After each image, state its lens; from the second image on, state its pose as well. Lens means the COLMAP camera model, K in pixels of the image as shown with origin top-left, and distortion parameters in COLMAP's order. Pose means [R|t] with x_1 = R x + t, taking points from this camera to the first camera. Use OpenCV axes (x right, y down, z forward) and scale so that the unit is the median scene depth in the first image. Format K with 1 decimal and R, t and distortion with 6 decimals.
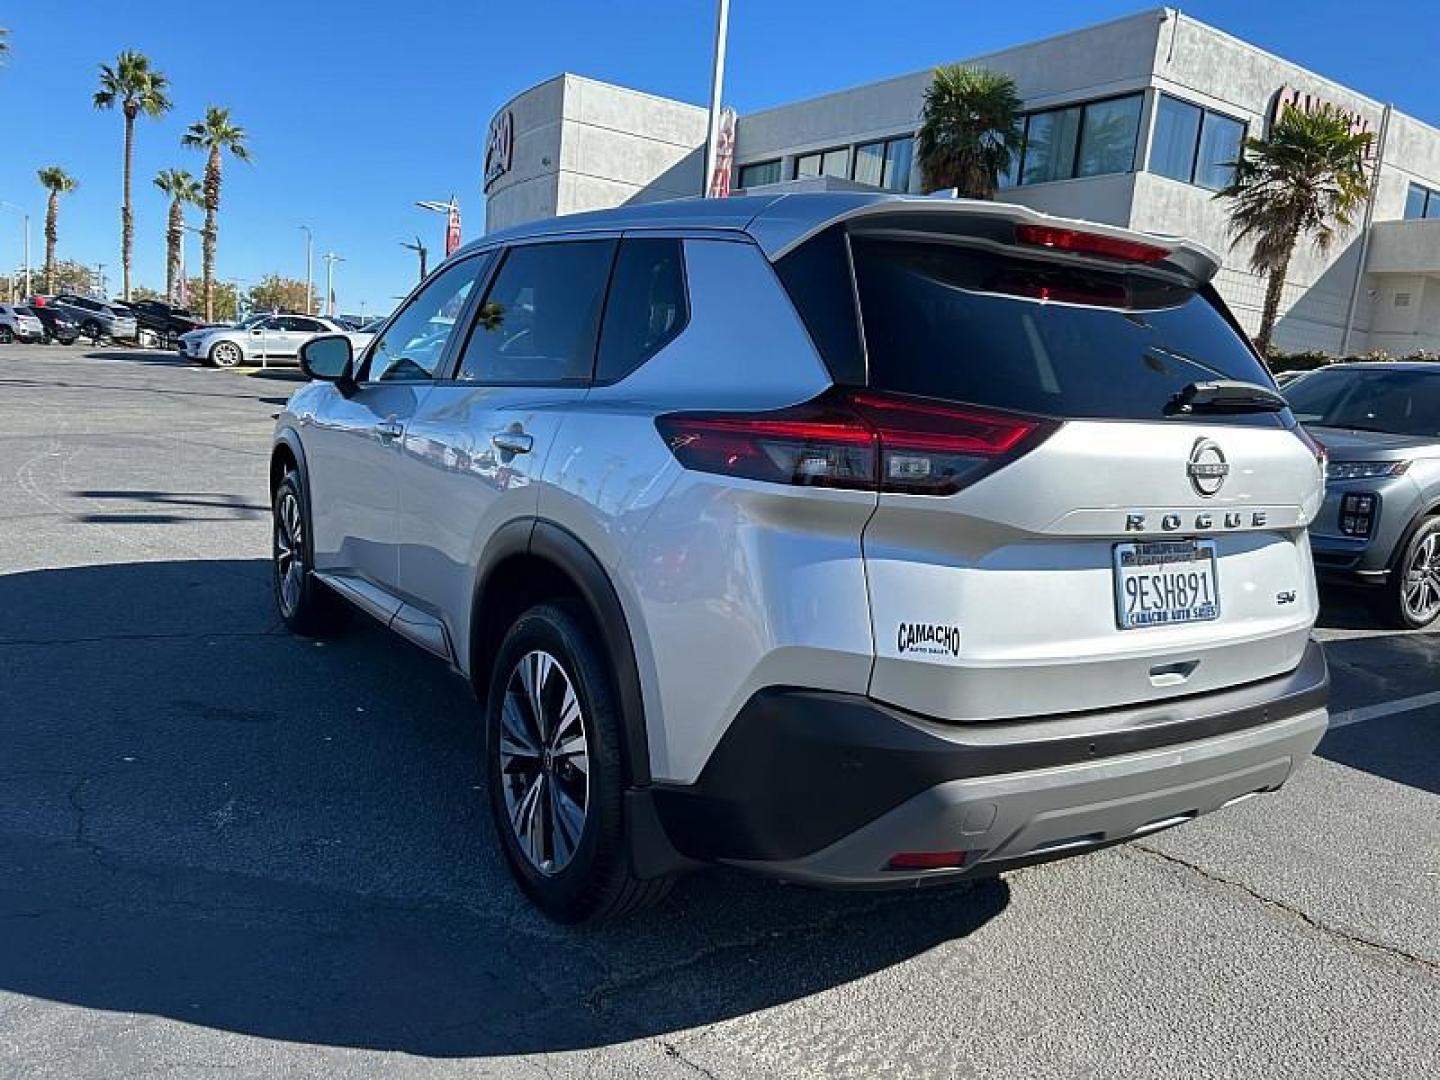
lens RADIAL K [[1066.4, 0, 693.7], [0, 1066.4, 539.6], [0, 0, 1]] dist [0.036922, -0.009963]
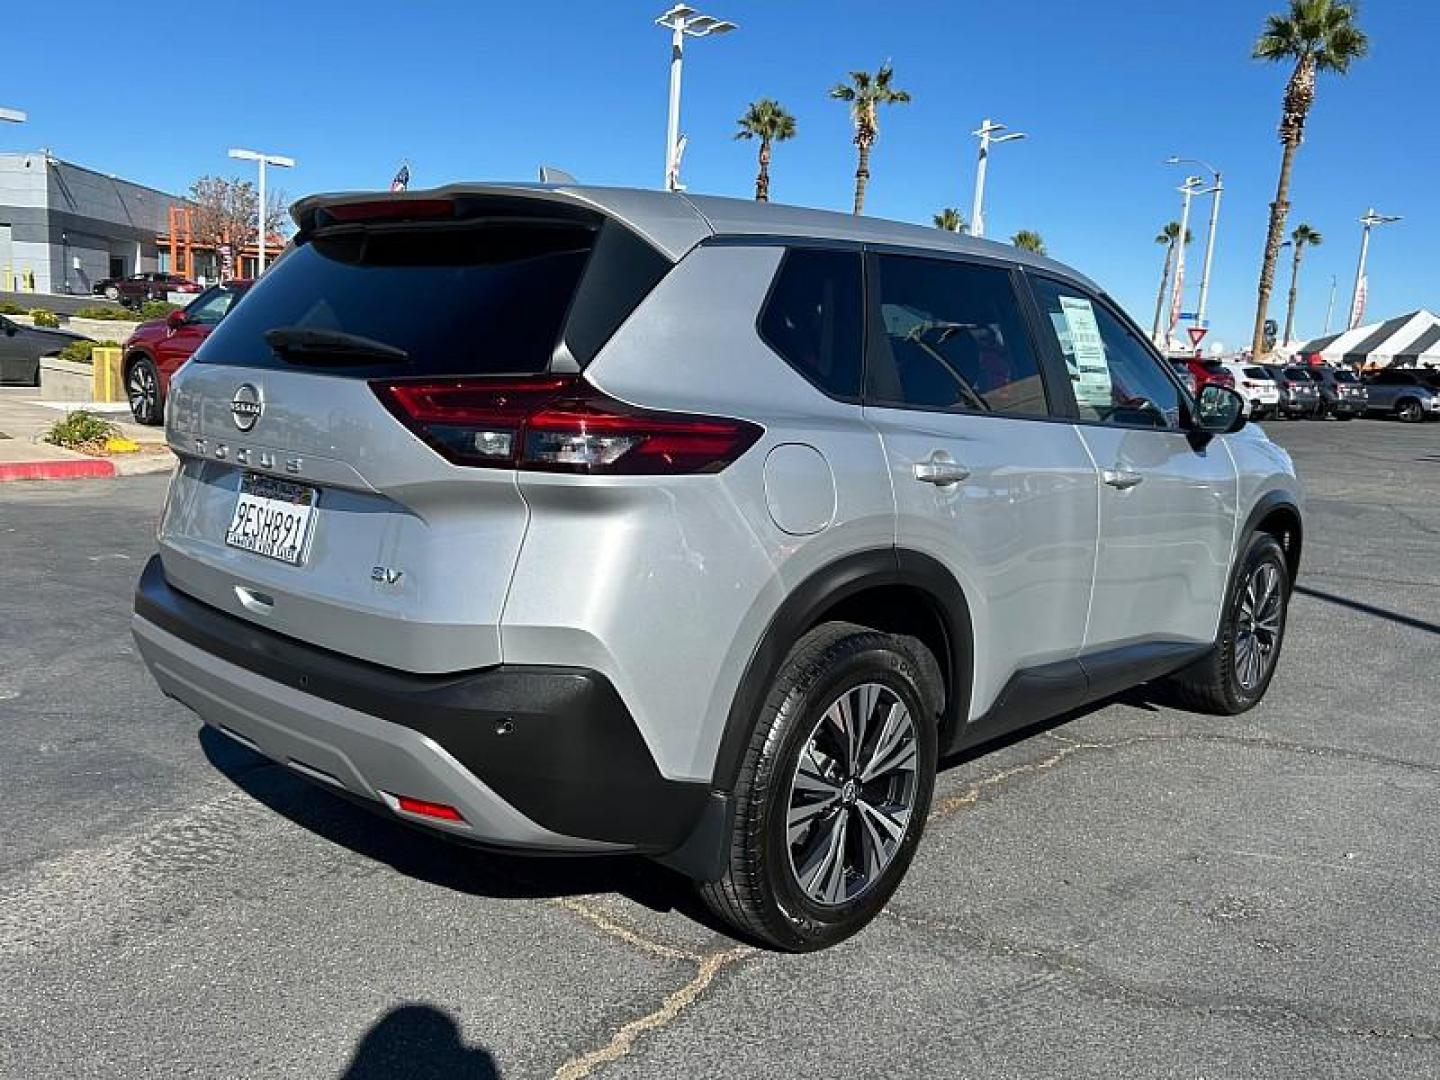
lens RADIAL K [[1172.2, 0, 720.0], [0, 1172.2, 540.0], [0, 0, 1]] dist [0.026164, -0.001057]
pose [[0.301281, 0.099002, -0.948382, 1.652896], [-0.184958, 0.981773, 0.043730, -0.070233], [0.935425, 0.162236, 0.314100, 1.029067]]
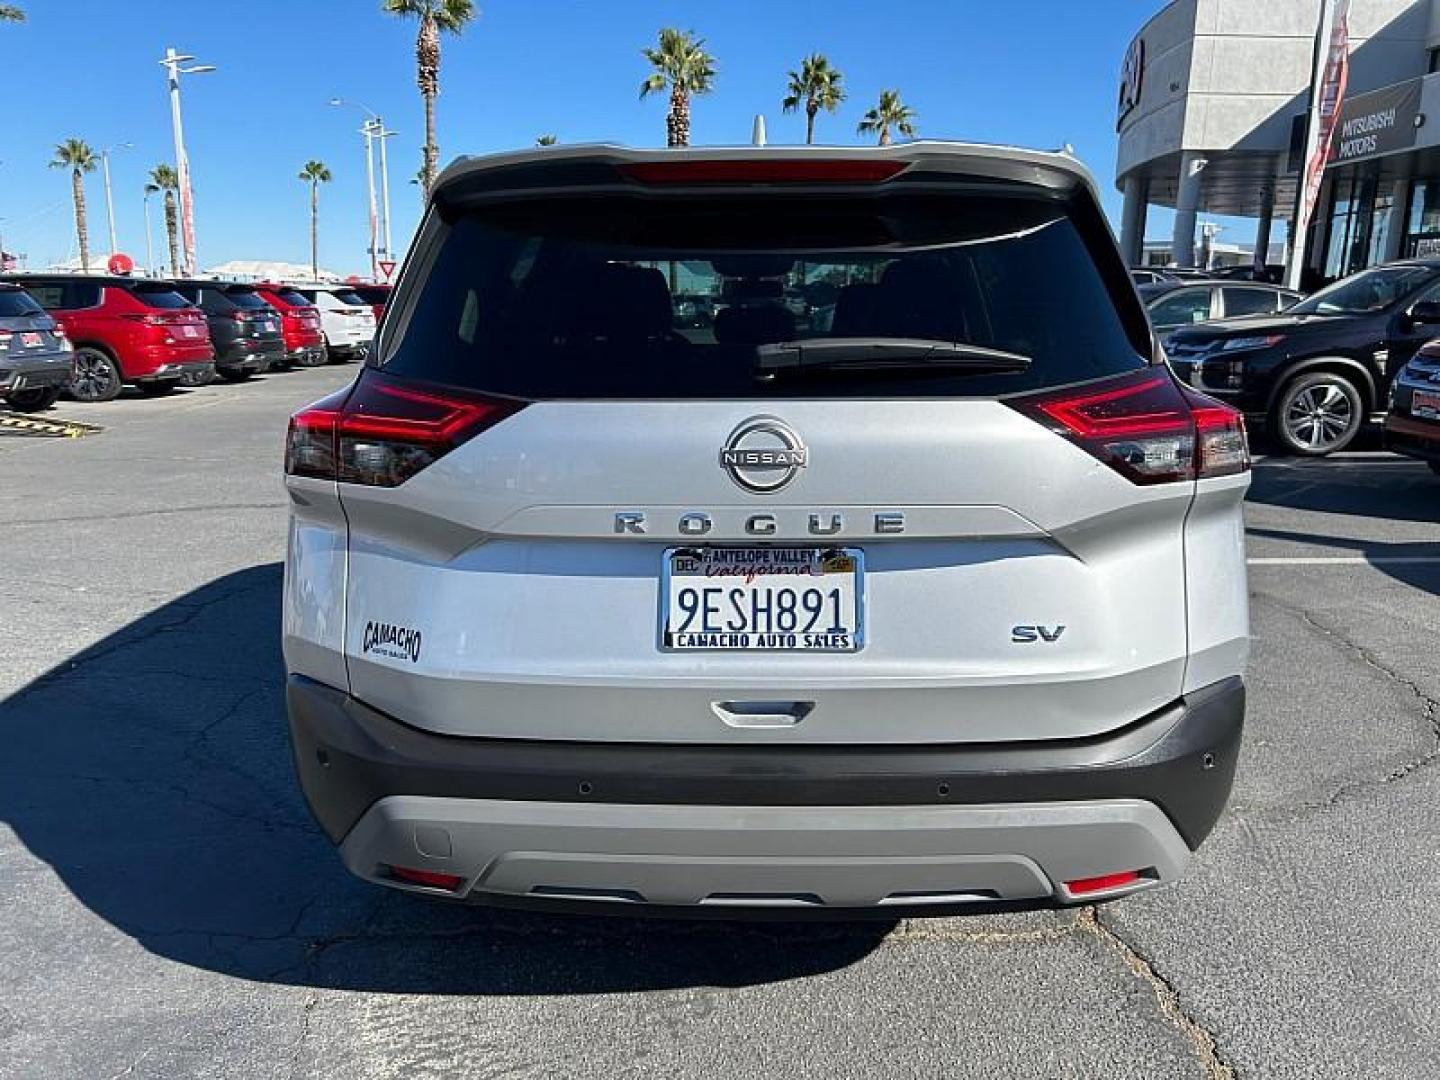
lens RADIAL K [[1074.3, 0, 720.0], [0, 1074.3, 540.0], [0, 0, 1]] dist [0.042080, -0.050553]
pose [[0.842352, 0.043170, -0.537196, 0.818652], [-0.023817, 0.998795, 0.042919, -0.035661], [0.538402, -0.023358, 0.842365, 0.310431]]
